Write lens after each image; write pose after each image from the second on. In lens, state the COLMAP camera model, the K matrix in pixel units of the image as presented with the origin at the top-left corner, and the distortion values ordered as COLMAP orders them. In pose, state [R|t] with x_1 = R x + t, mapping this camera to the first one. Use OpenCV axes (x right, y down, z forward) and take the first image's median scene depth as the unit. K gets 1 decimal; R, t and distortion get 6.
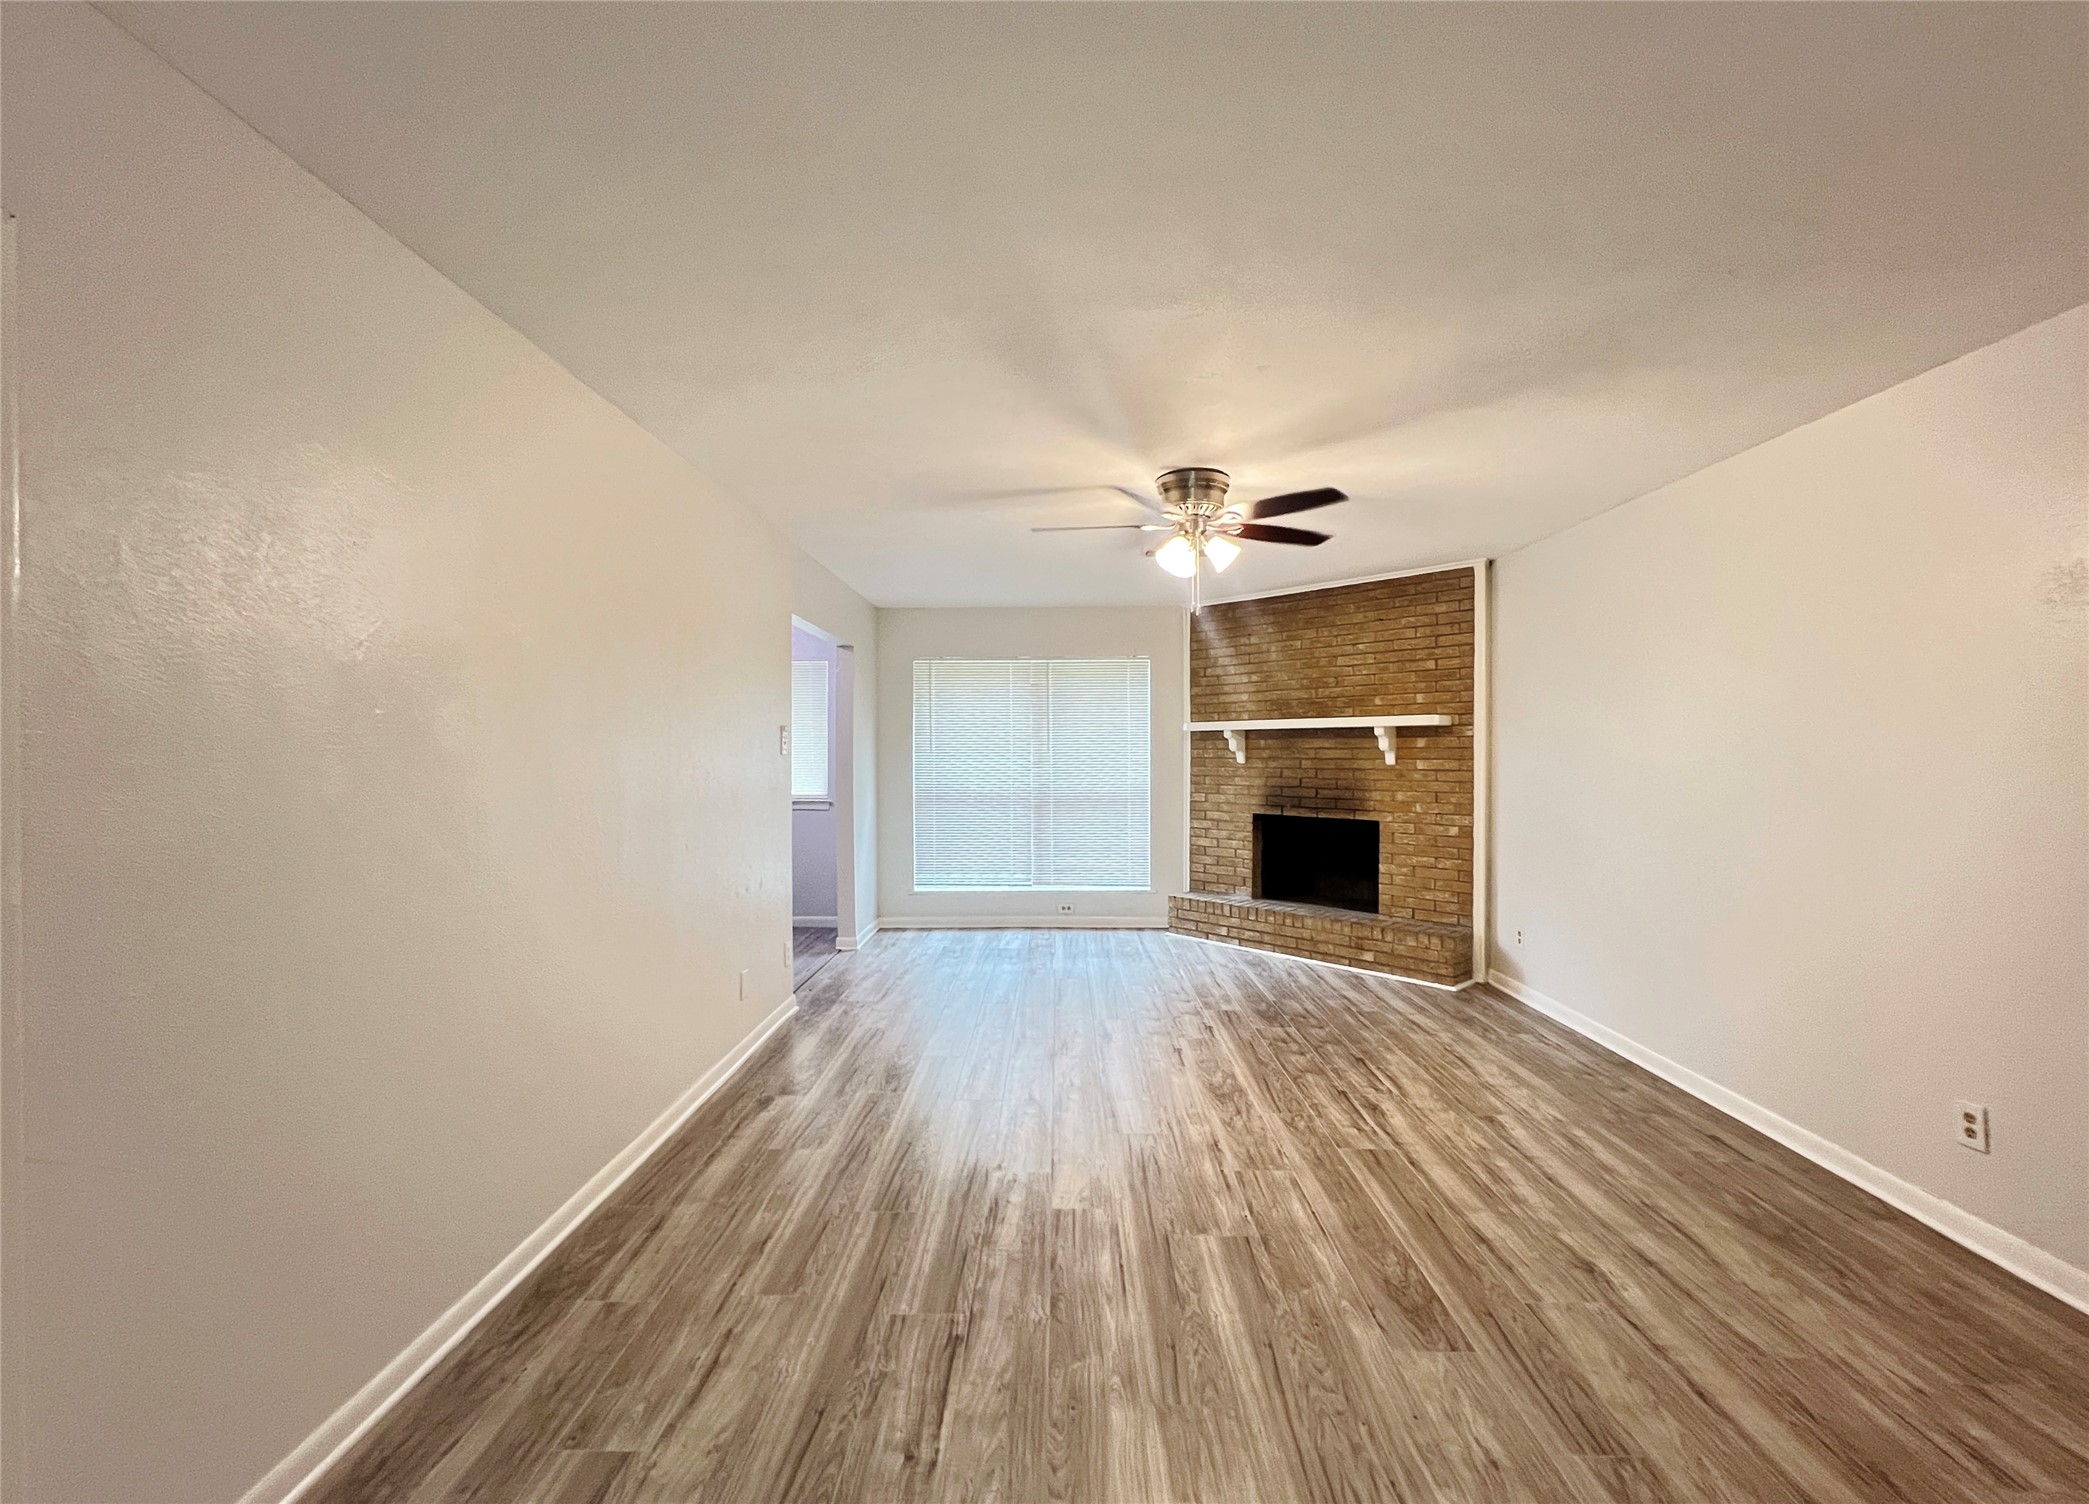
lens RADIAL K [[882.2, 0, 1041.7], [0, 882.2, 748.7], [0, 0, 1]] dist [0.000870, 0.000038]
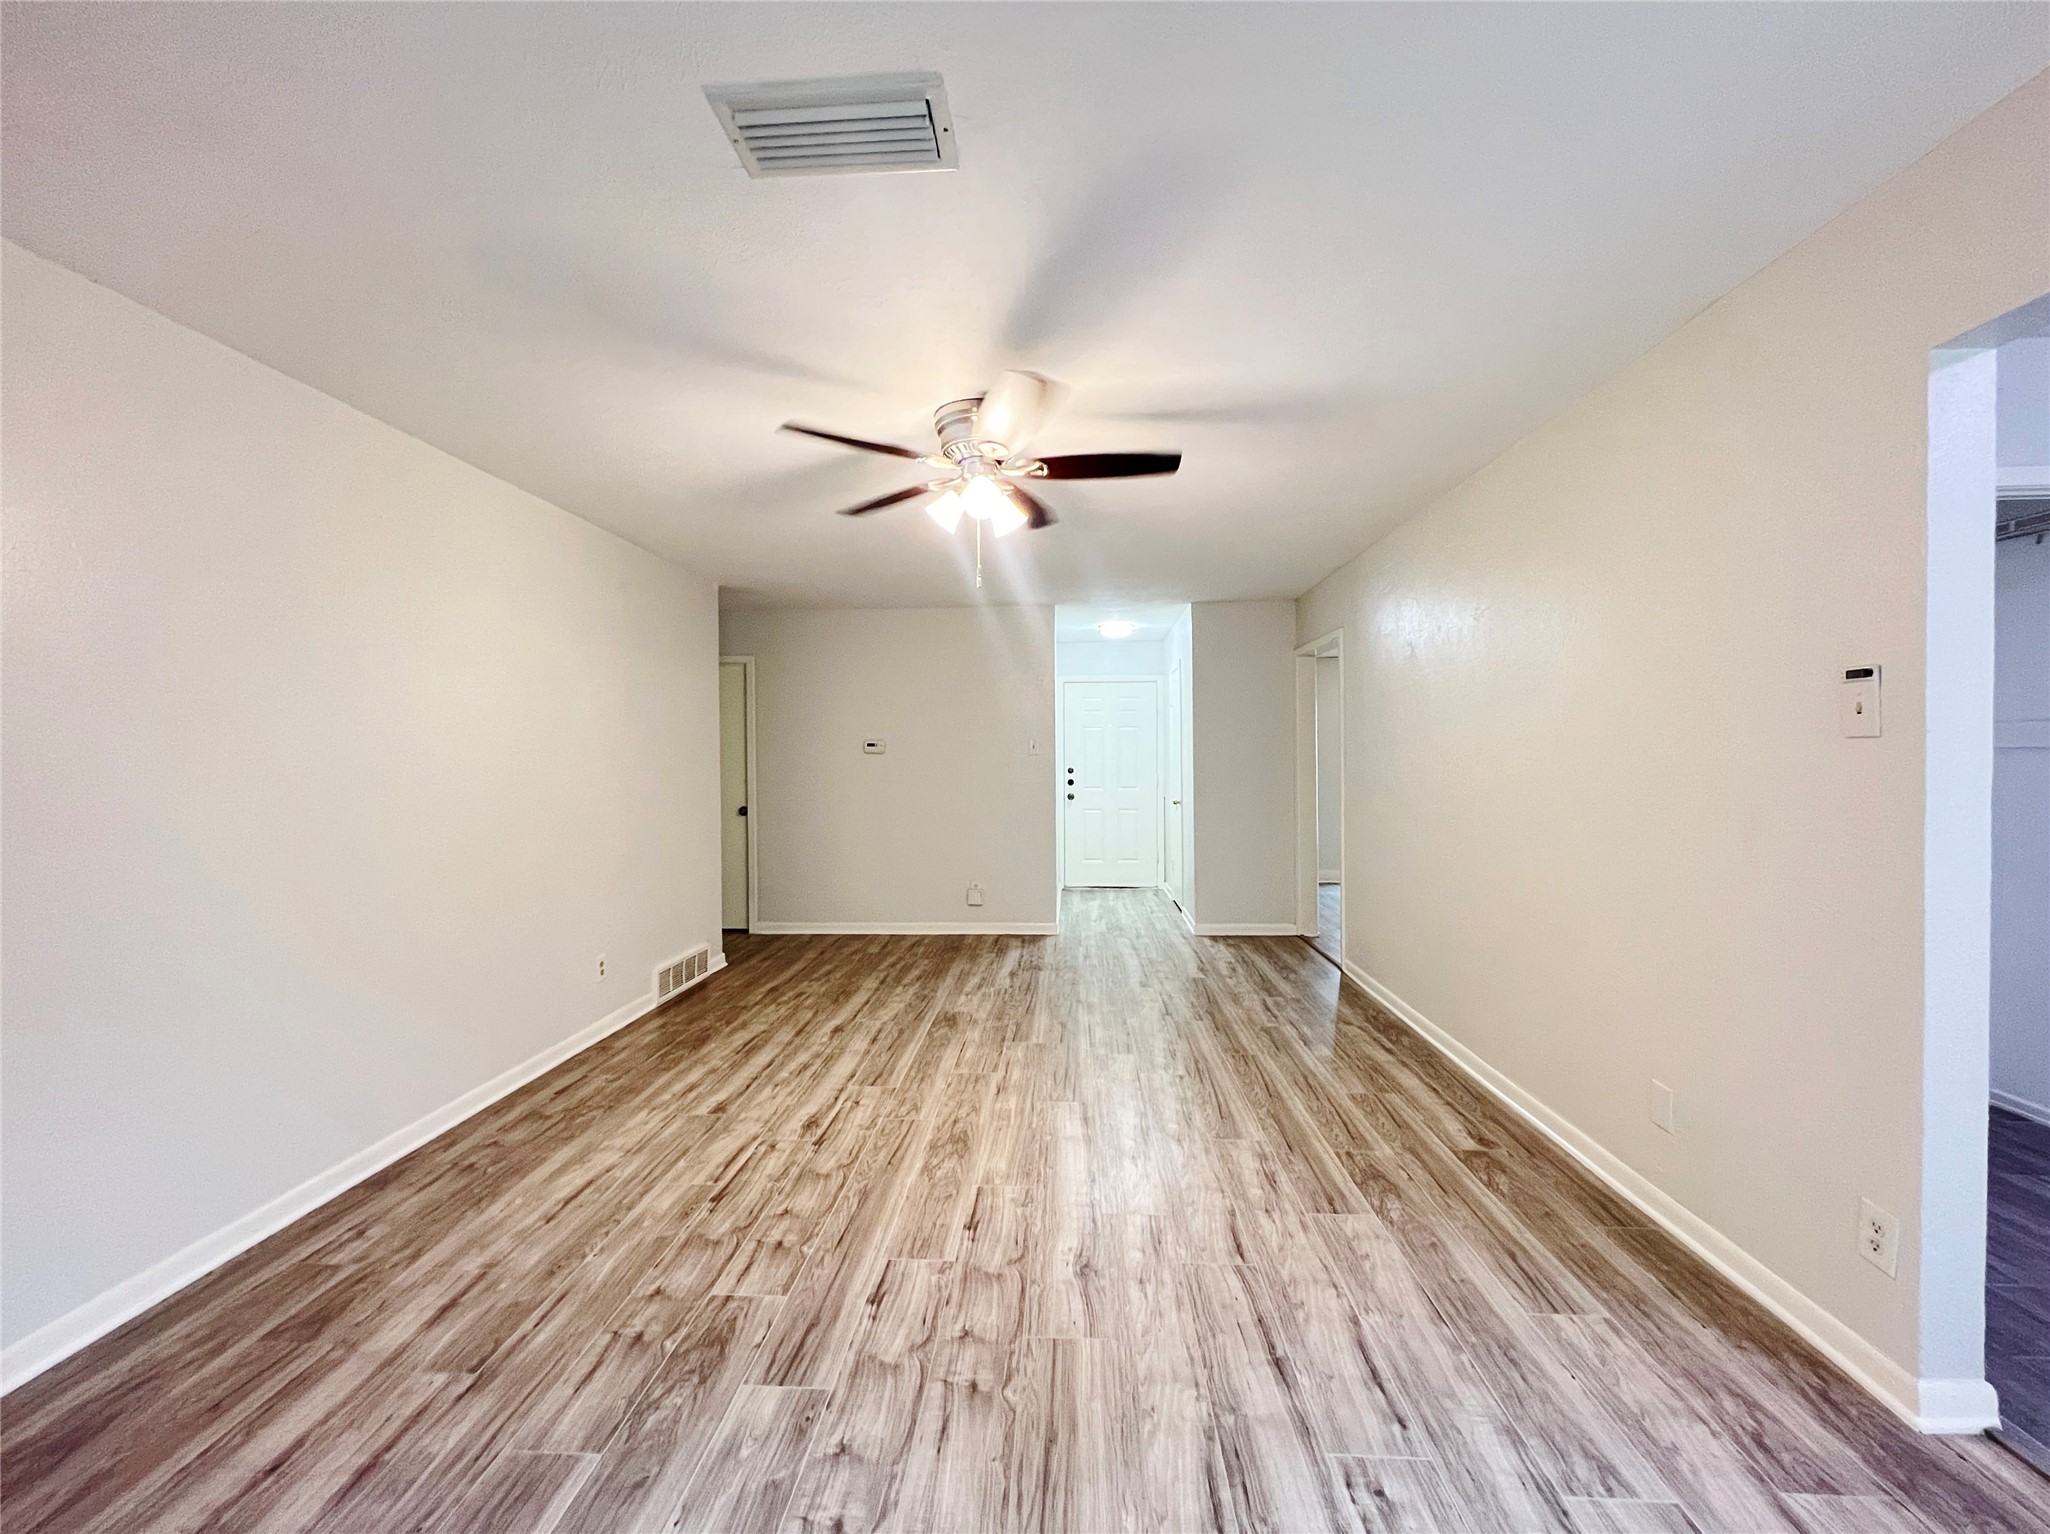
lens RADIAL K [[821.8, 0, 1023.8], [0, 821.8, 763.3], [0, 0, 1]] dist [-0.001597, -0.000465]
pose [[-0.999248, 0.012090, 0.036838, 0.114647], [0.012324, 0.999905, 0.006143, 0.016116], [-0.036760, 0.006592, -0.999302, 1.959897]]
